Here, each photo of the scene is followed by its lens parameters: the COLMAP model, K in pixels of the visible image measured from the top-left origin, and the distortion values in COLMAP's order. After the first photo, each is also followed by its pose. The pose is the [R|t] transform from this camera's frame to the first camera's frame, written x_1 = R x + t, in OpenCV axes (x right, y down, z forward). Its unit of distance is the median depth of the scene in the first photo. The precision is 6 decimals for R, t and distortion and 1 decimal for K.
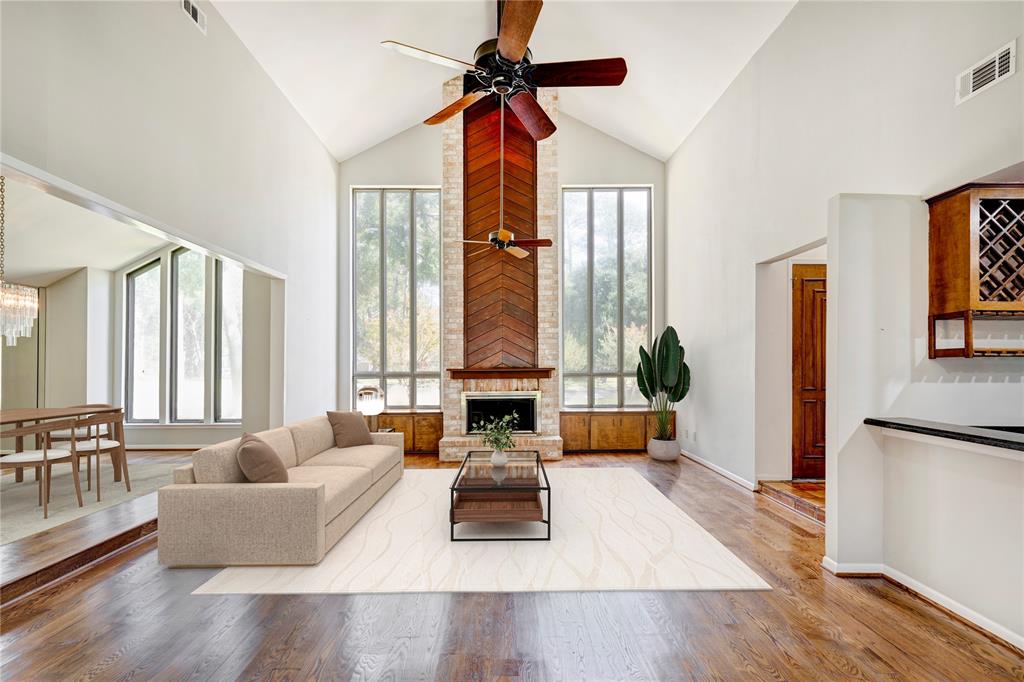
lens RADIAL K [[455.4, 0, 519.1], [0, 455.4, 370.8], [0, 0, 1]] dist [-0.038500, -0.001307]
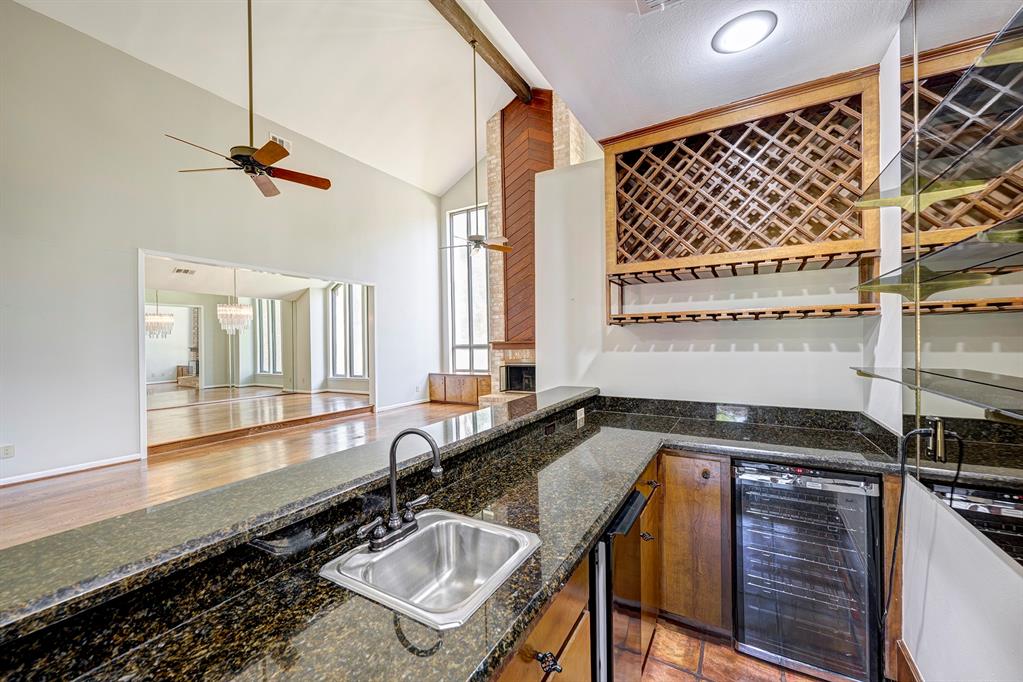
lens RADIAL K [[400.2, 0, 511.4], [0, 400.2, 340.5], [0, 0, 1]] dist [0.003194, 0.000095]
pose [[0.845847, -0.018327, -0.533111, 0.503183], [0.016820, 0.999829, -0.007683, 0.002194], [0.533160, -0.002468, 0.846011, 0.058865]]
